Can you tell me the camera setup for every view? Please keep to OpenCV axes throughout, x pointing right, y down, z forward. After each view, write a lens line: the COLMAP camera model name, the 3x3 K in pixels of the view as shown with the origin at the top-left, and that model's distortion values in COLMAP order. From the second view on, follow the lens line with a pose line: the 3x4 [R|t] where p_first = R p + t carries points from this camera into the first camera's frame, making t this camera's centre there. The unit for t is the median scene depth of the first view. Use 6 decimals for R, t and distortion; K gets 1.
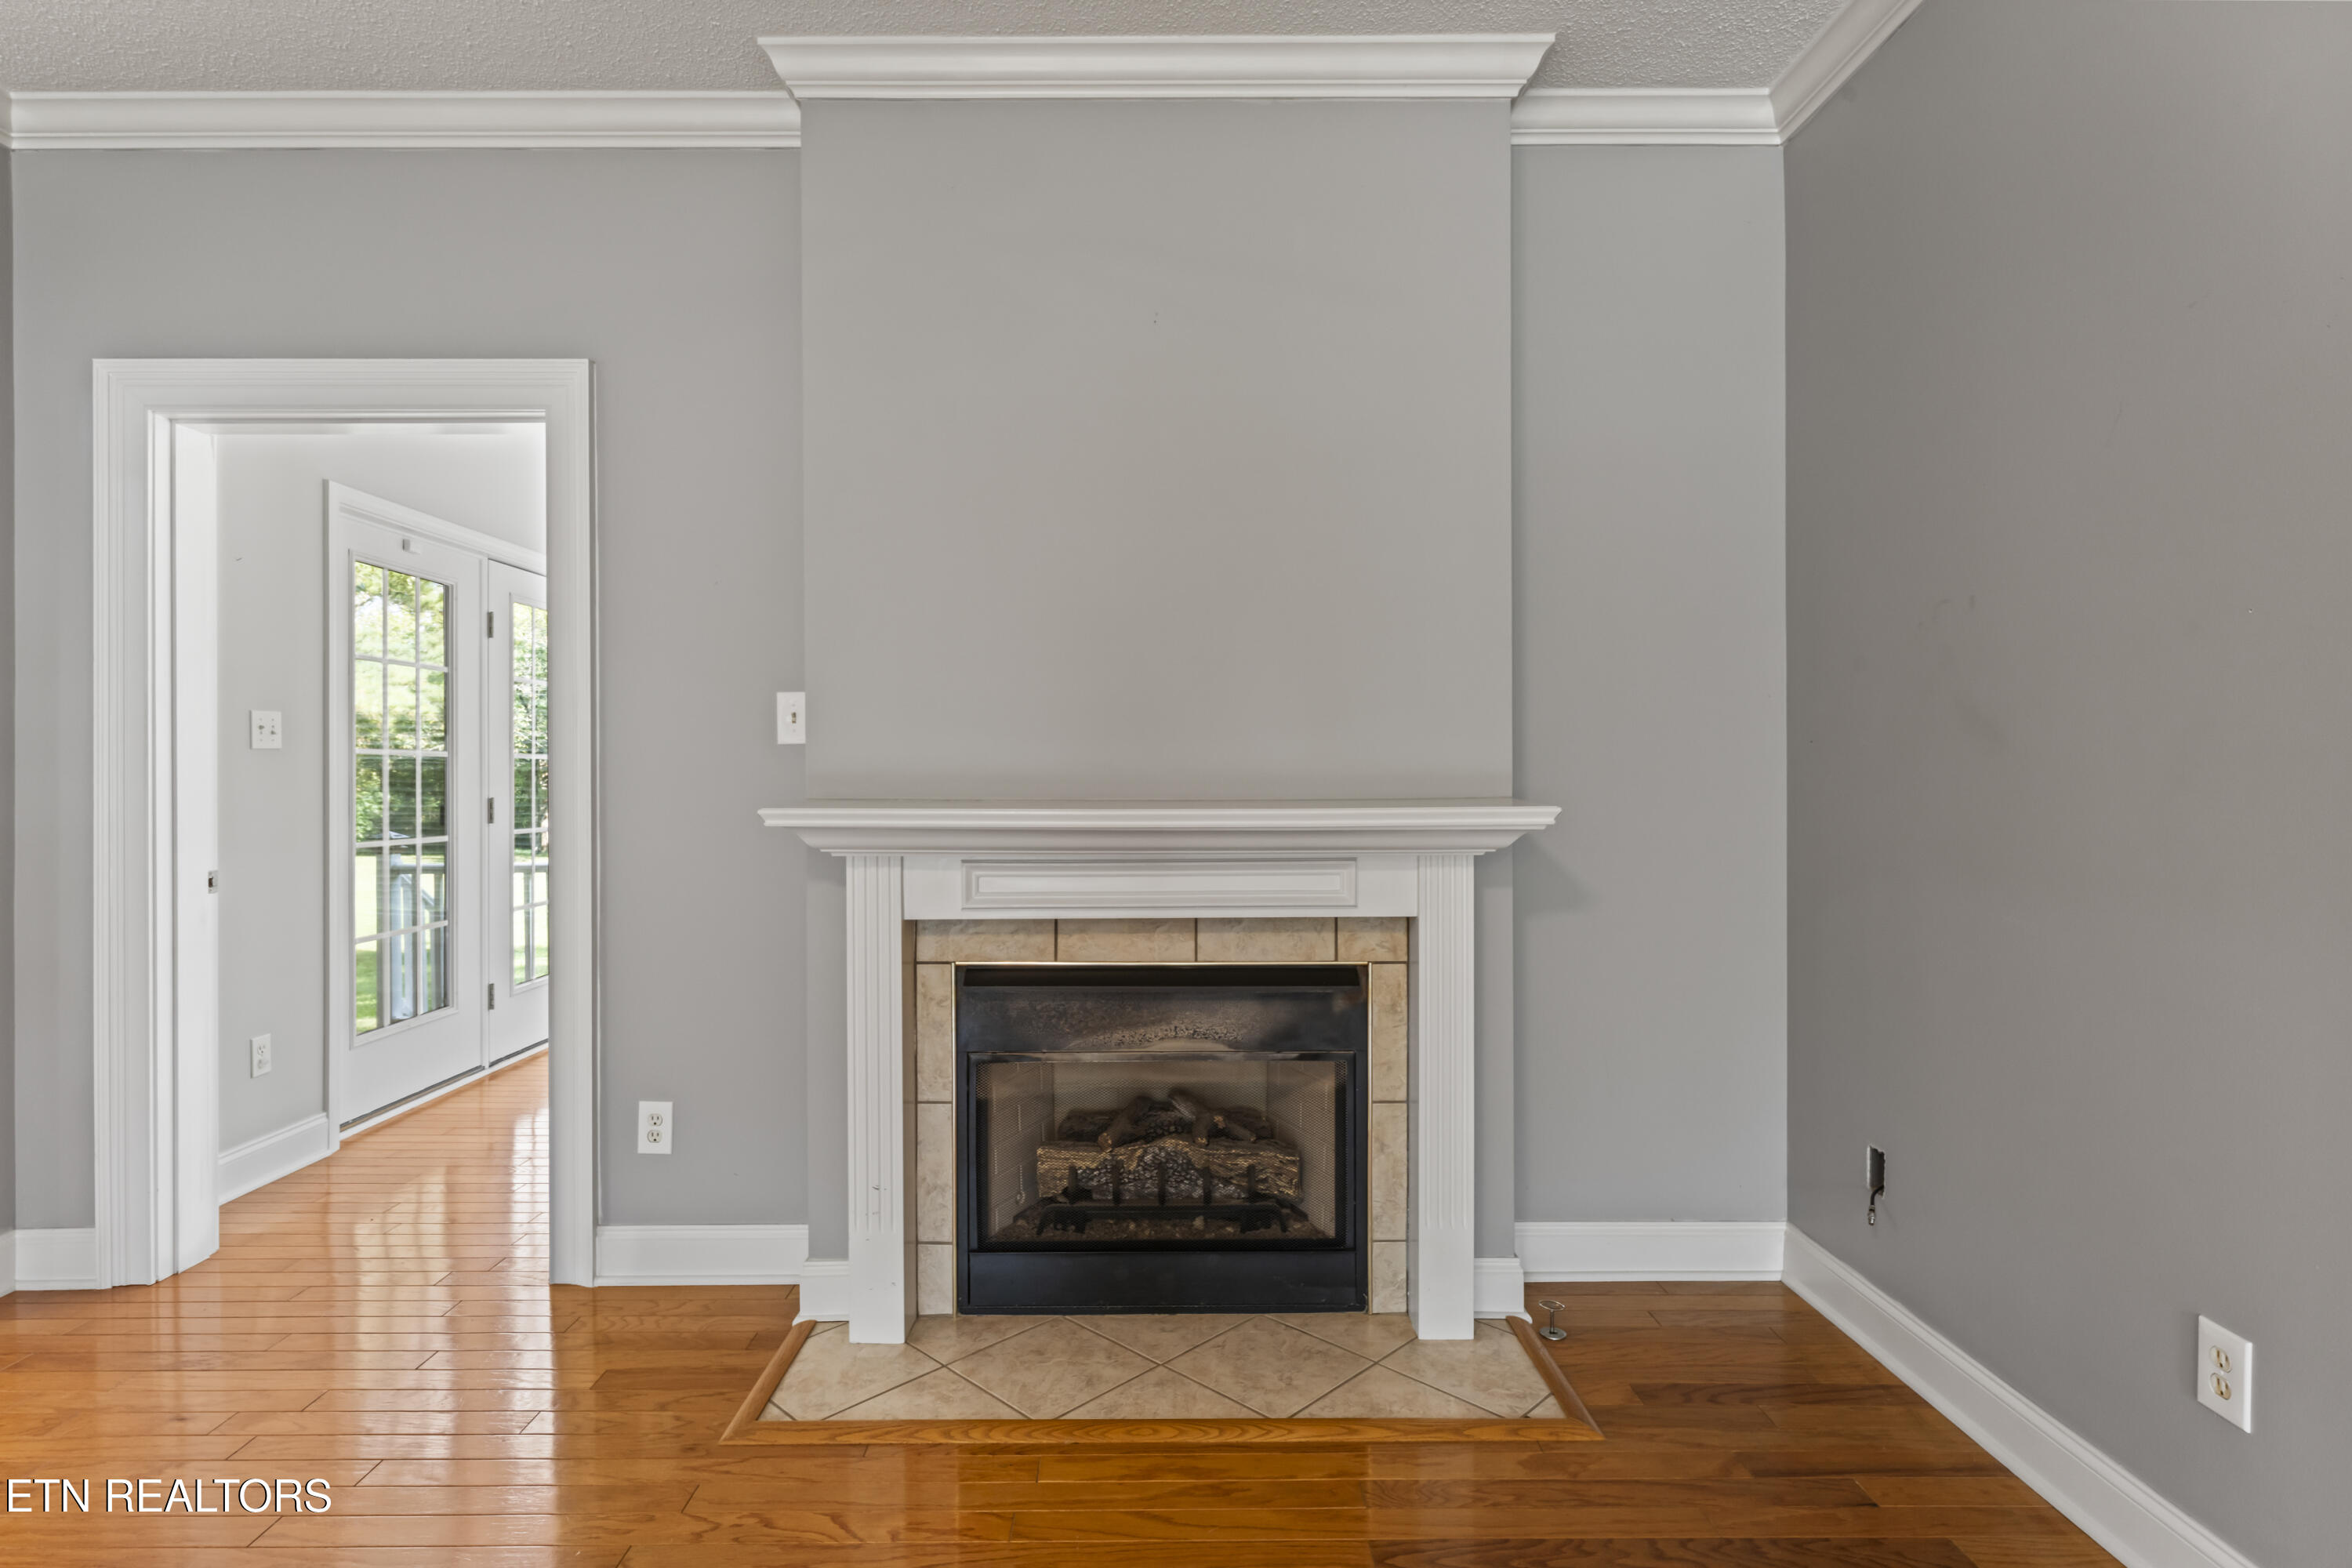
lens RADIAL K [[1164.0, 0, 1167.7], [0, 1164.0, 787.4], [0, 0, 1]] dist [0.001649, -0.000075]
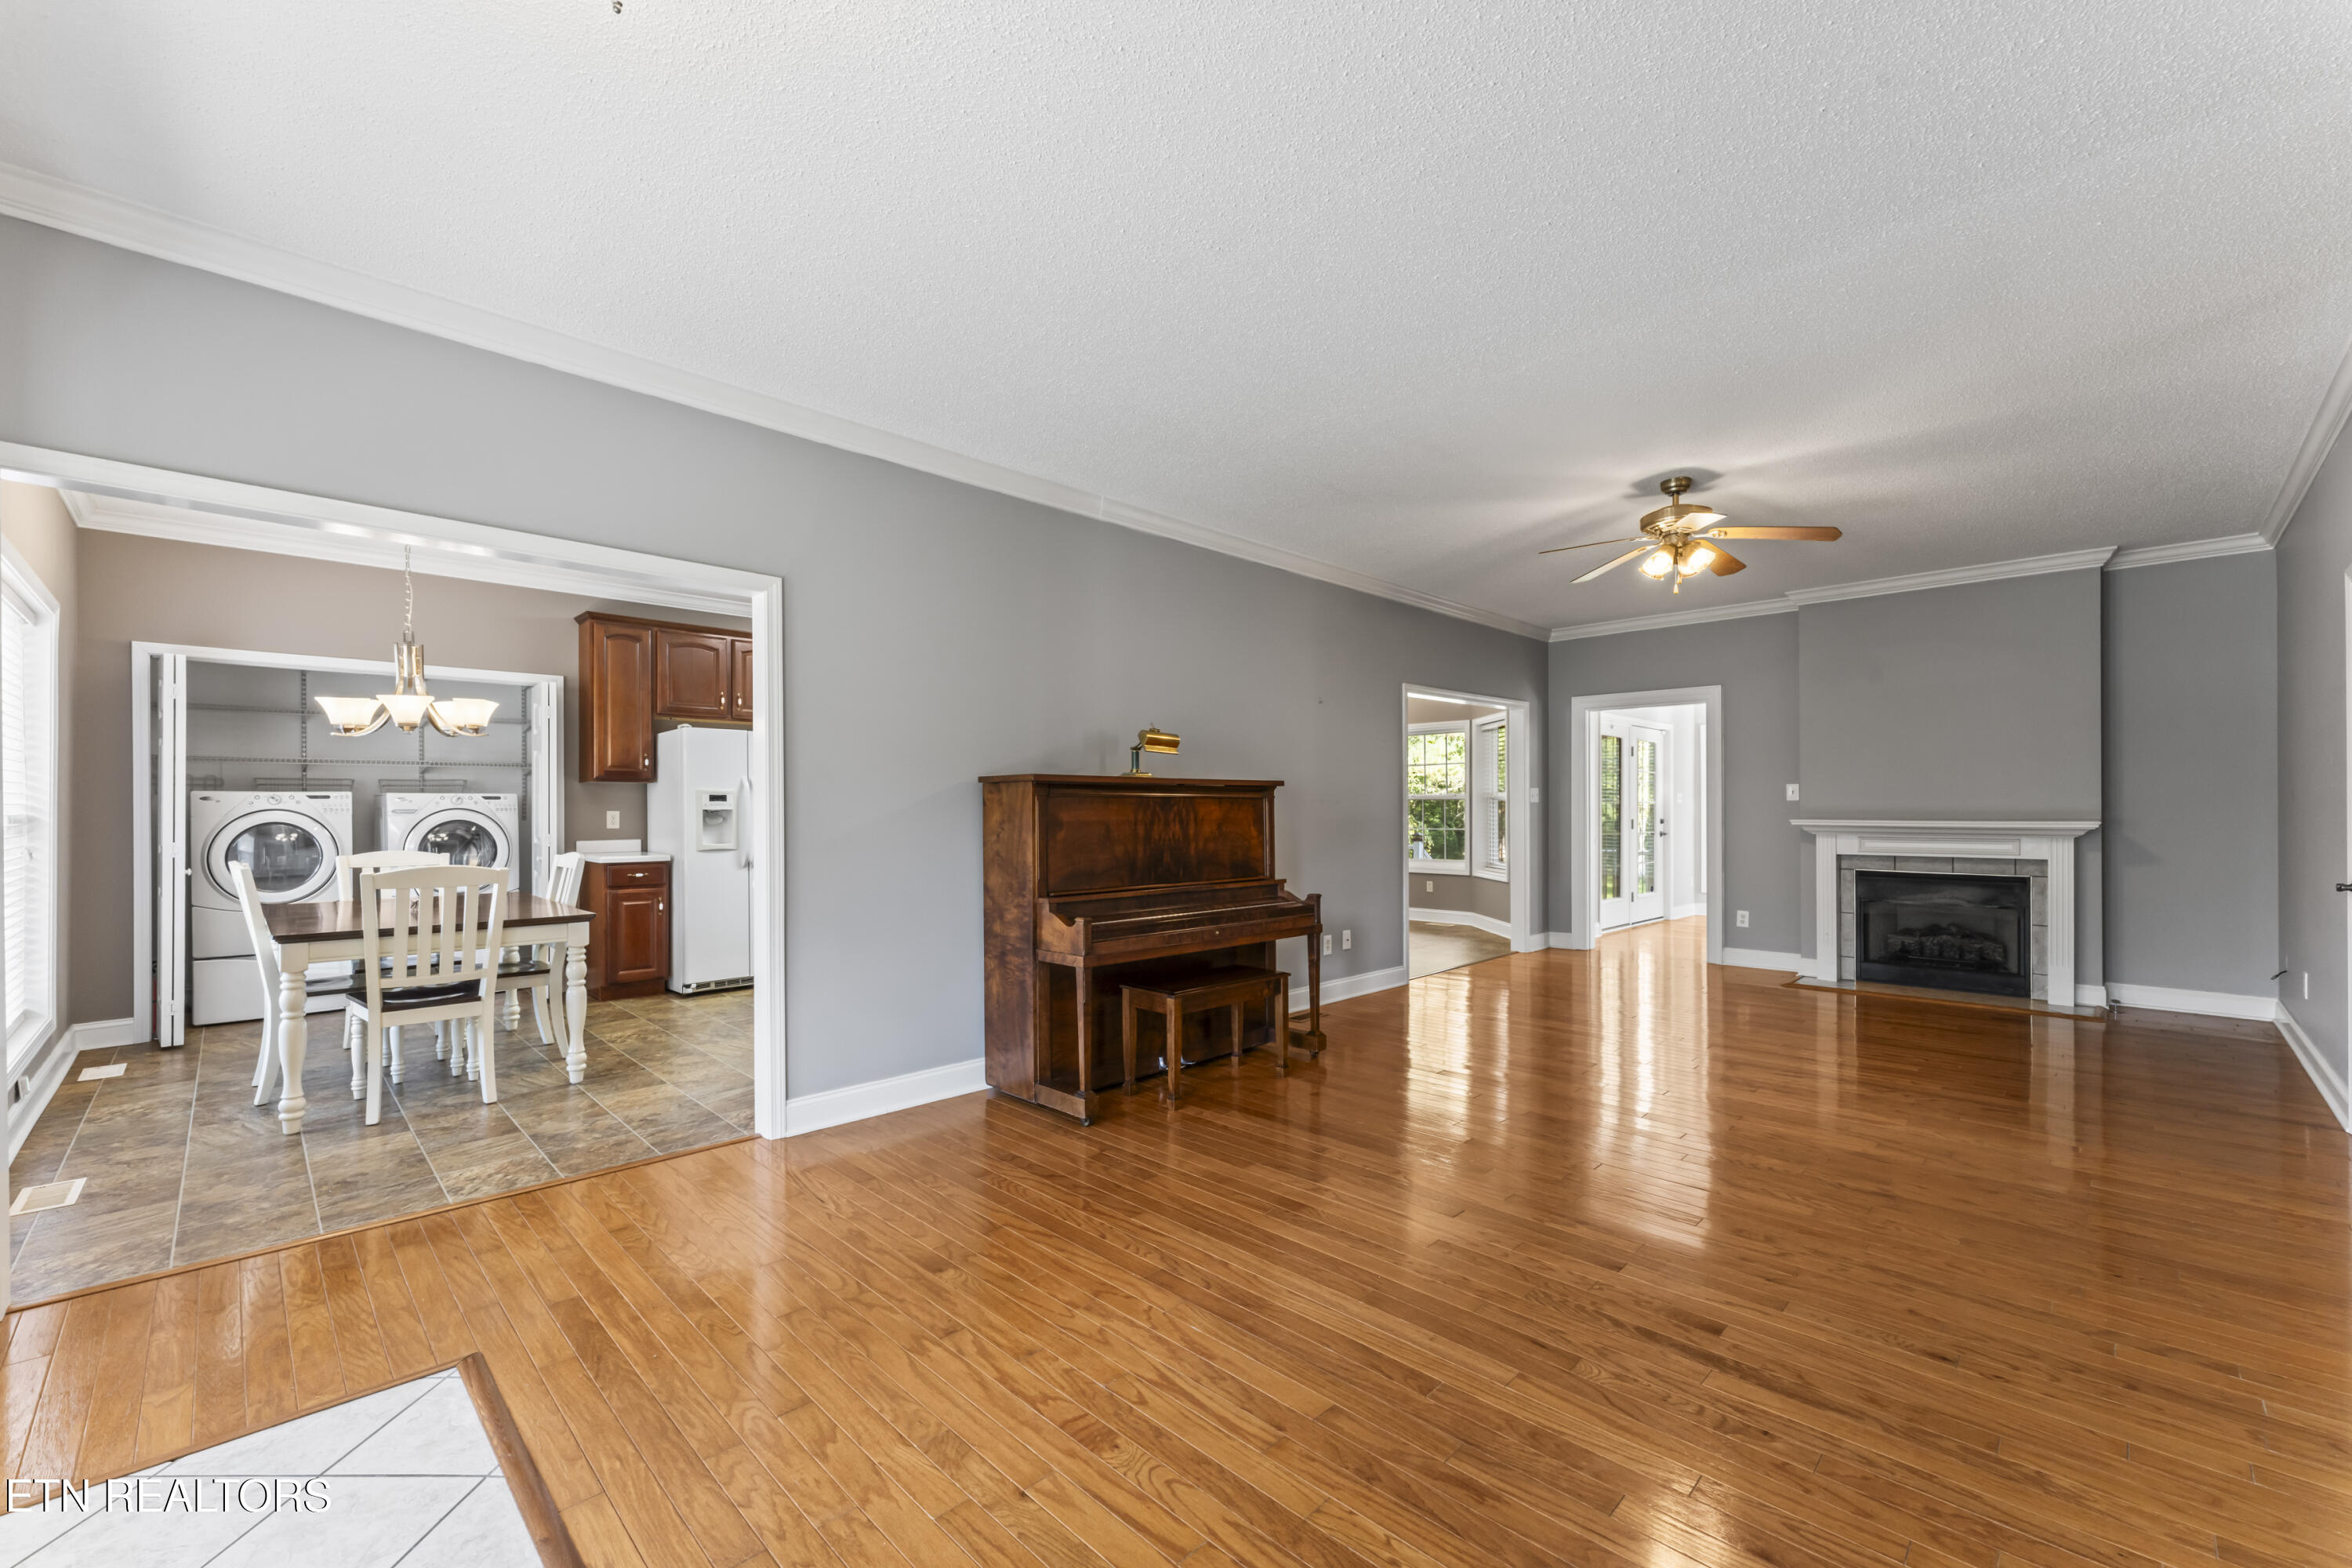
lens RADIAL K [[951.6, 0, 1181.6], [0, 951.6, 806.9], [0, 0, 1]] dist [-0.001366, 0.001066]
pose [[0.704641, -0.002739, -0.709559, 0.360276], [-0.002670, 0.999975, -0.006511, 0.000798], [0.709559, 0.006482, 0.704616, -2.113027]]
